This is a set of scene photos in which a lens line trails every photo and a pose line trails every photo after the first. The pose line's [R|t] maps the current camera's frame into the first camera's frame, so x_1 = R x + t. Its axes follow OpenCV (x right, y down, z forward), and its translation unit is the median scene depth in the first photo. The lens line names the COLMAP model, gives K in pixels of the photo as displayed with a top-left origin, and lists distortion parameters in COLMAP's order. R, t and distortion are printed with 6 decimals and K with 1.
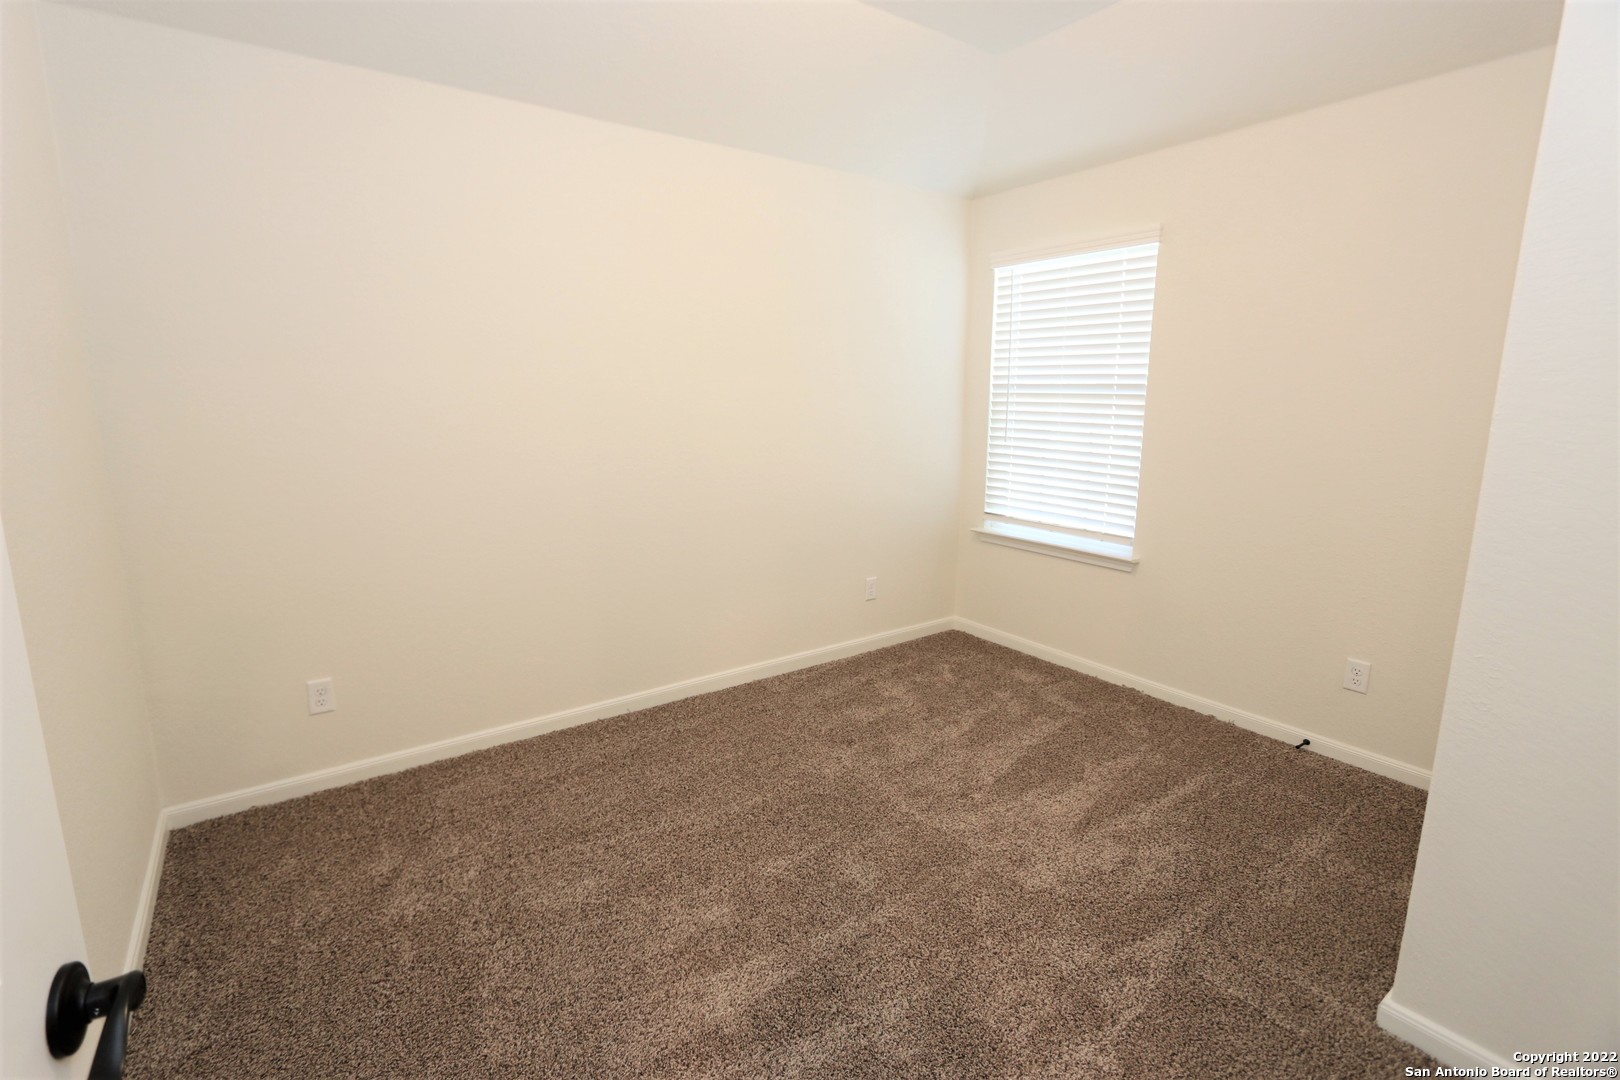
lens RADIAL K [[741.7, 0, 777.7], [0, 741.7, 526.4], [0, 0, 1]] dist [-0.013837, 0.000446]
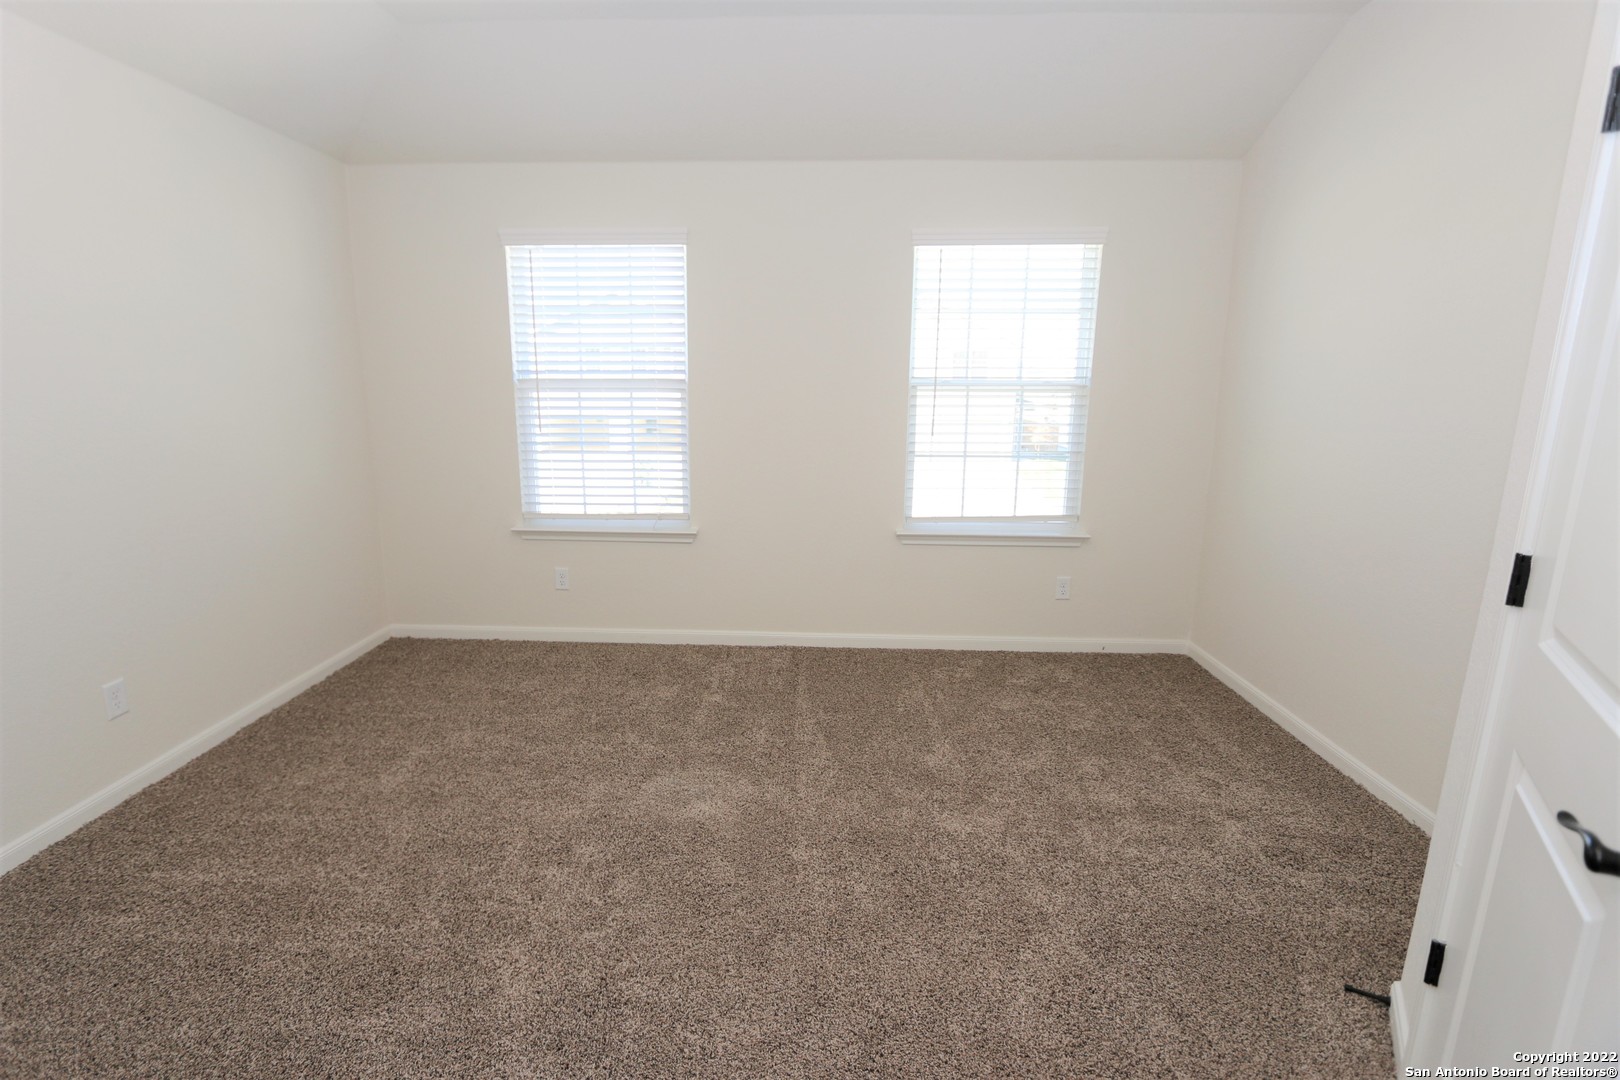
lens RADIAL K [[655.2, 0, 805.1], [0, 655.2, 506.6], [0, 0, 1]] dist [0.000079, 0.000077]
pose [[0.610180, -0.145995, 0.778695, -0.176172], [0.136691, 0.987535, 0.078039, -0.045308], [-0.780382, 0.058822, 0.622530, 0.242058]]
